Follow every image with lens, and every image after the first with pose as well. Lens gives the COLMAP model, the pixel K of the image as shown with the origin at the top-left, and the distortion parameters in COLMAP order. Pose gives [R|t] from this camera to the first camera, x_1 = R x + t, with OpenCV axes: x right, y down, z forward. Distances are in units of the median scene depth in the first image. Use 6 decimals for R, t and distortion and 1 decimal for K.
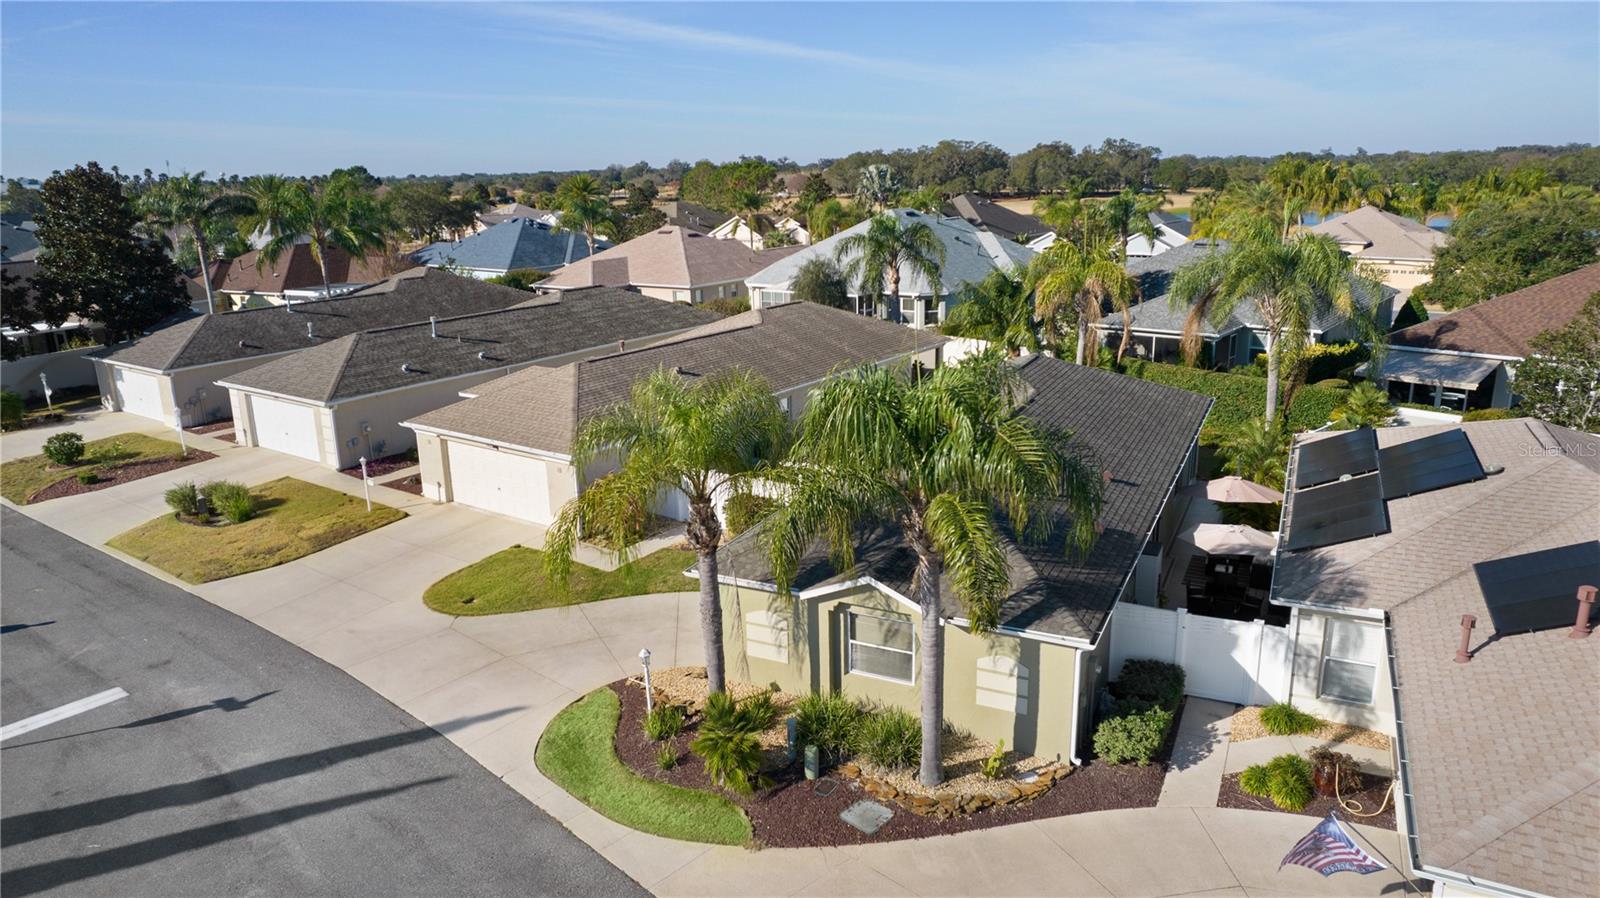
lens RADIAL K [[1030.3, 0, 800.0], [0, 1030.3, 449.0], [0, 0, 1]] dist [-0.069391, 0.053139]
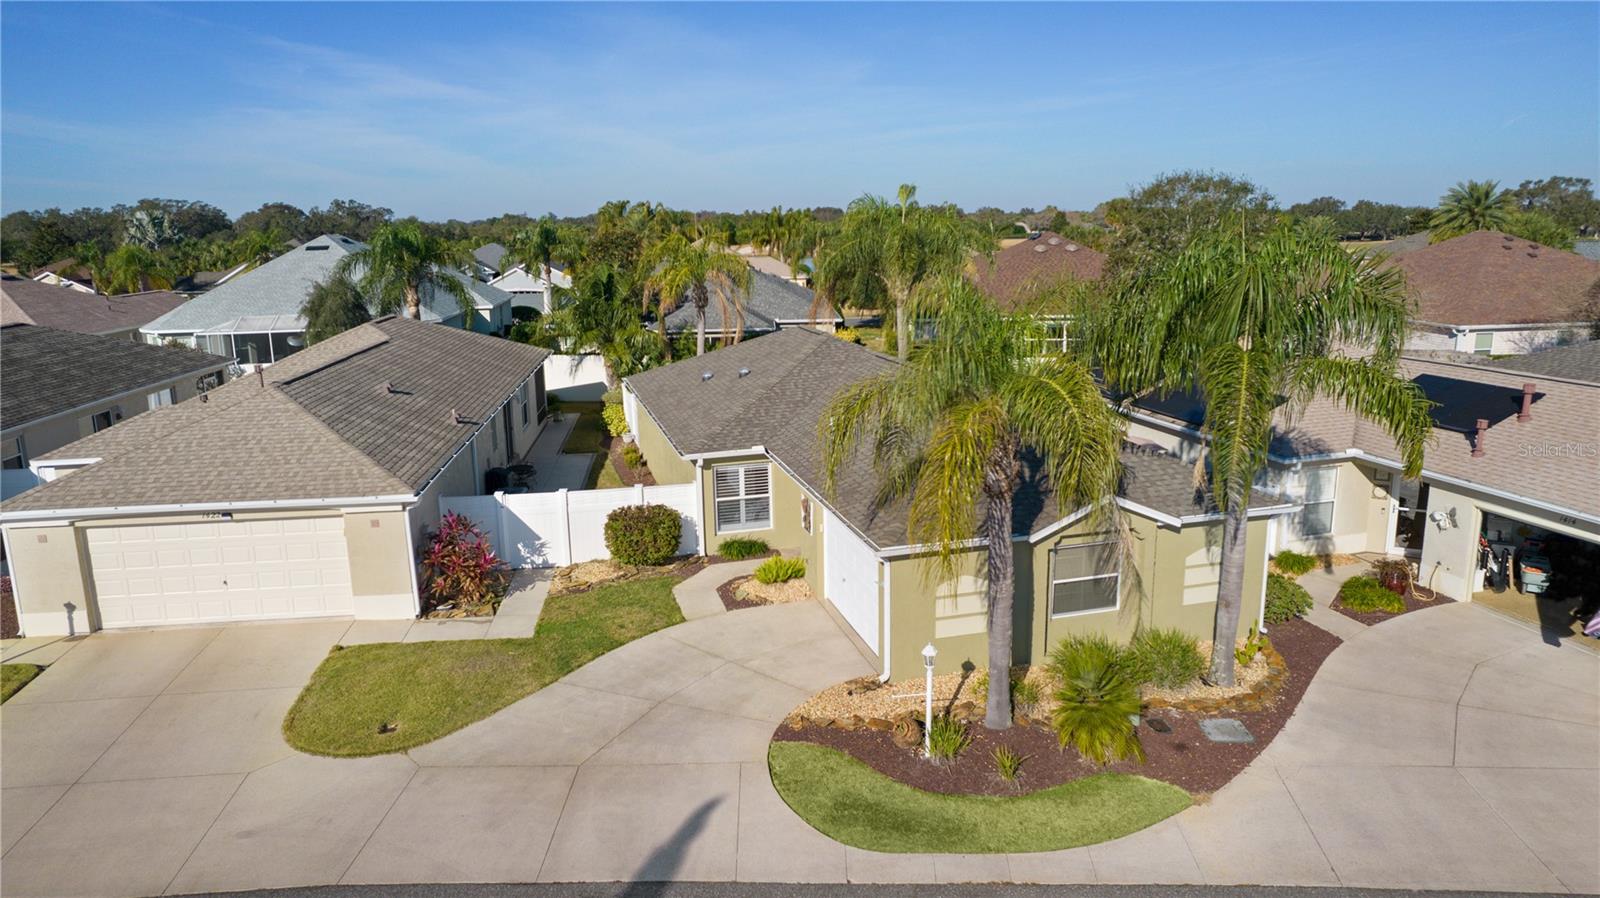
lens RADIAL K [[1030.3, 0, 800.0], [0, 1030.3, 449.0], [0, 0, 1]] dist [-0.069391, 0.053139]
pose [[0.739671, -0.134615, 0.659367, -0.531034], [0.176819, 0.984240, 0.002586, 0.022606], [-0.649324, 0.114675, 0.751817, 0.345636]]
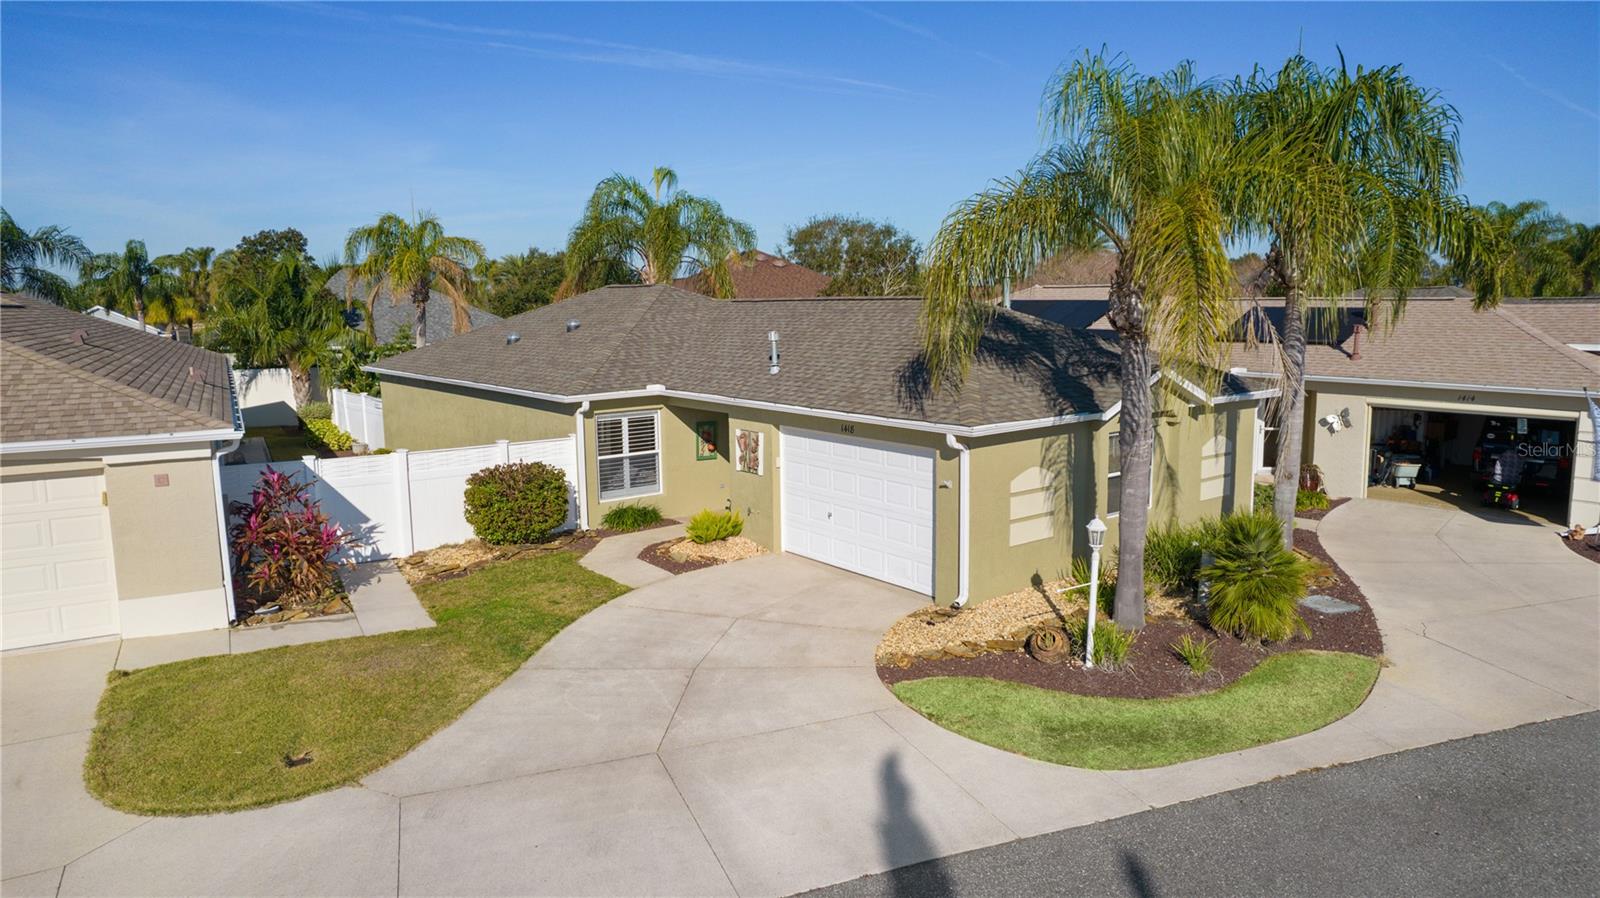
lens RADIAL K [[1030.3, 0, 800.0], [0, 1030.3, 449.0], [0, 0, 1]] dist [-0.069391, 0.053139]
pose [[0.422161, -0.111750, 0.899606, -0.577347], [0.240540, 0.970609, 0.007691, 0.079560], [-0.874025, 0.213145, 0.436634, 0.652381]]
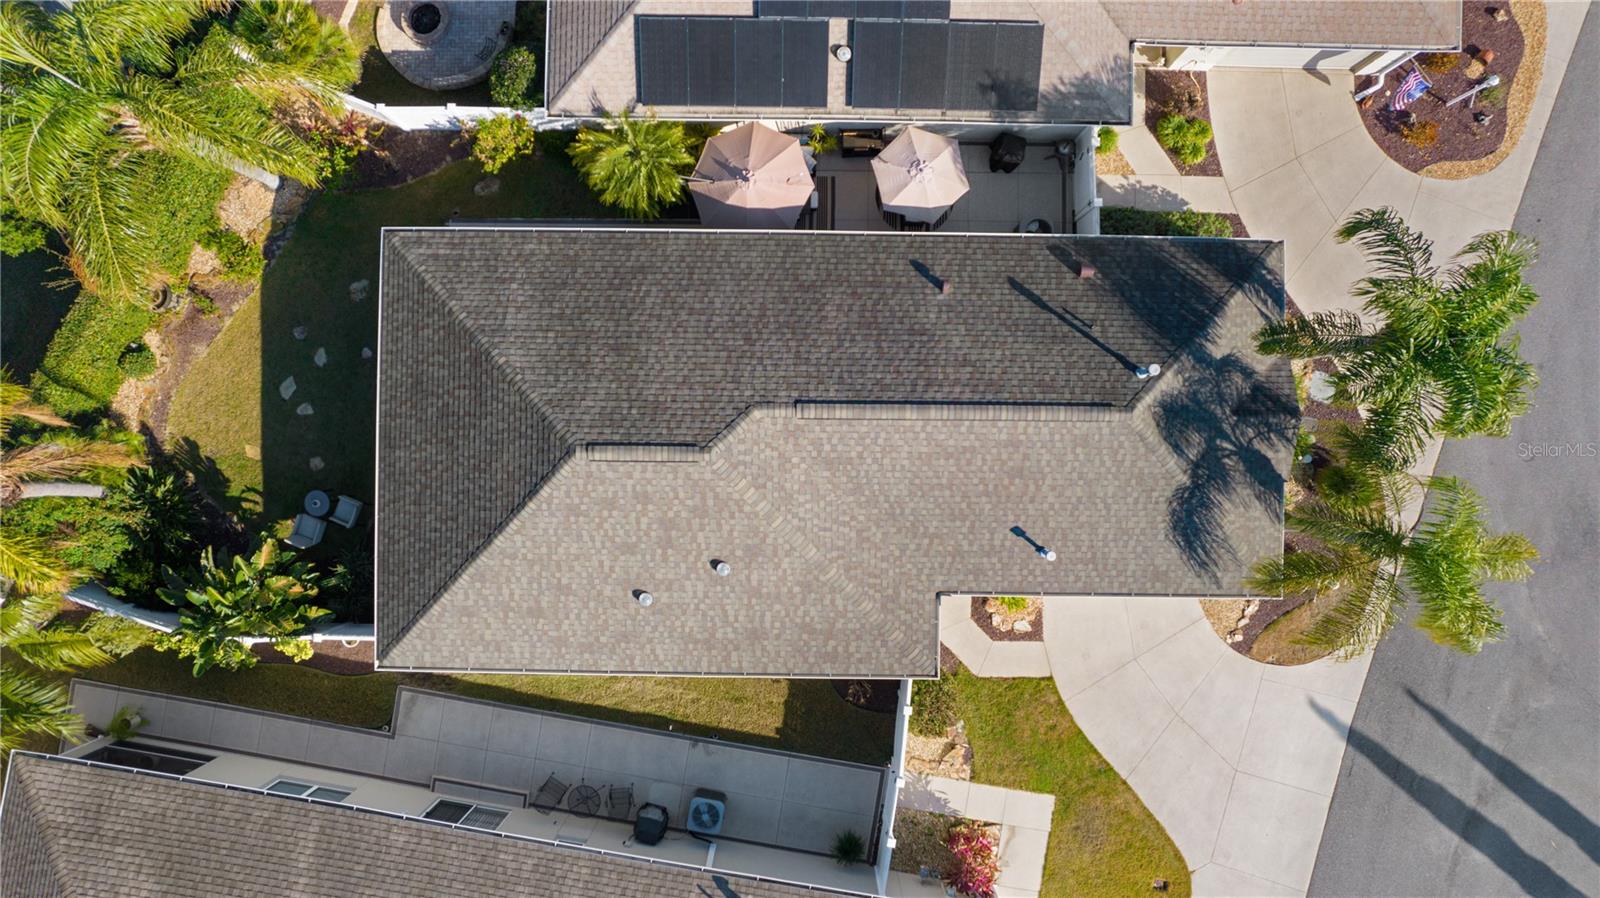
lens RADIAL K [[1030.3, 0, 800.0], [0, 1030.3, 449.0], [0, 0, 1]] dist [-0.069391, 0.053139]
pose [[-0.439935, -0.897541, 0.029639, 0.186688], [0.250209, -0.090811, 0.963924, -0.860870], [-0.862469, 0.431479, 0.264524, 0.866329]]
